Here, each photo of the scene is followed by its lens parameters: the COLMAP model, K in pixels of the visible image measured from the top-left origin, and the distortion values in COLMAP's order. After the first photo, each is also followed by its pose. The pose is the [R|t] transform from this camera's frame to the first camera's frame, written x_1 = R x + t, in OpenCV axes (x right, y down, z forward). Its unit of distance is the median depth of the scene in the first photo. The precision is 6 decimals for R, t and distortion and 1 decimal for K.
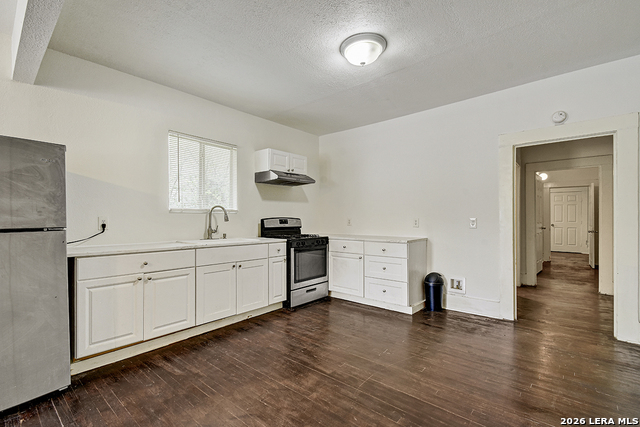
lens RADIAL K [[289.9, 0, 315.9], [0, 289.9, 220.1], [0, 0, 1]] dist [0.003420, -0.000241]
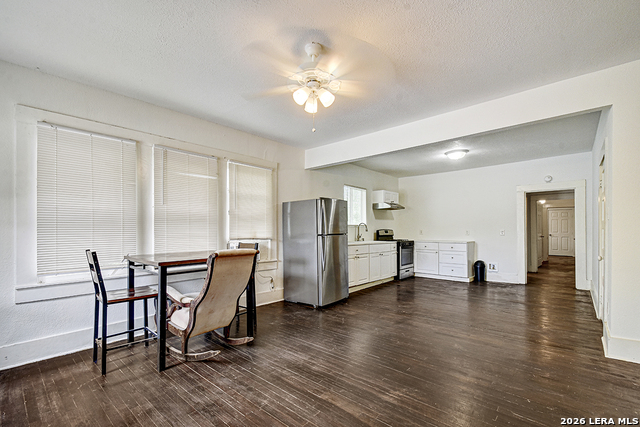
lens RADIAL K [[285.2, 0, 316.7], [0, 285.2, 229.9], [0, 0, 1]] dist [0.003663, 0.000098]
pose [[0.999936, 0.000362, -0.011338, -0.589673], [-0.000445, 0.999974, -0.007239, 0.008223], [0.011335, 0.007244, 0.999910, -0.789313]]
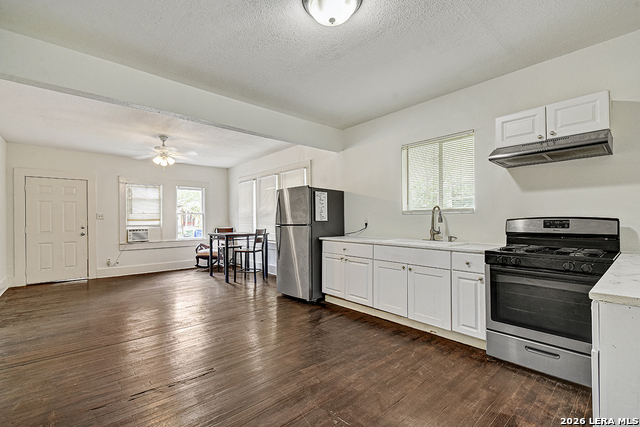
lens RADIAL K [[284.5, 0, 311.1], [0, 284.5, 217.9], [0, 0, 1]] dist [0.003123, -0.000225]
pose [[-0.153319, -0.003006, -0.988172, 0.623917], [0.002775, 0.999990, -0.003473, -0.007465], [0.988173, -0.003275, -0.153309, 0.714802]]
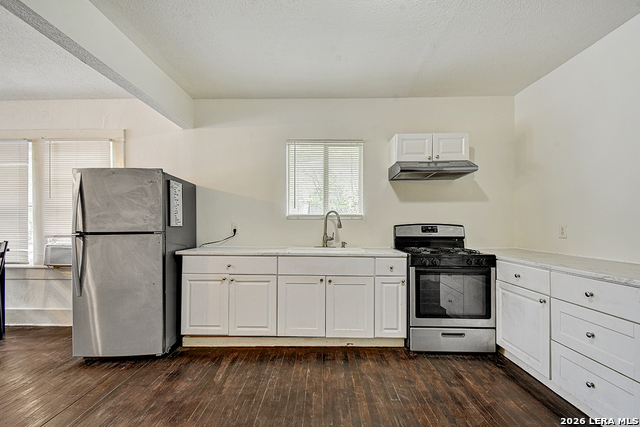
lens RADIAL K [[283.0, 0, 317.7], [0, 283.0, 224.2], [0, 0, 1]] dist [0.005193, 0.000045]
pose [[0.642524, 0.002137, -0.766262, 0.302151], [-0.005968, 0.999980, -0.002216, -0.004811], [0.766242, 0.005997, 0.642524, 0.383894]]
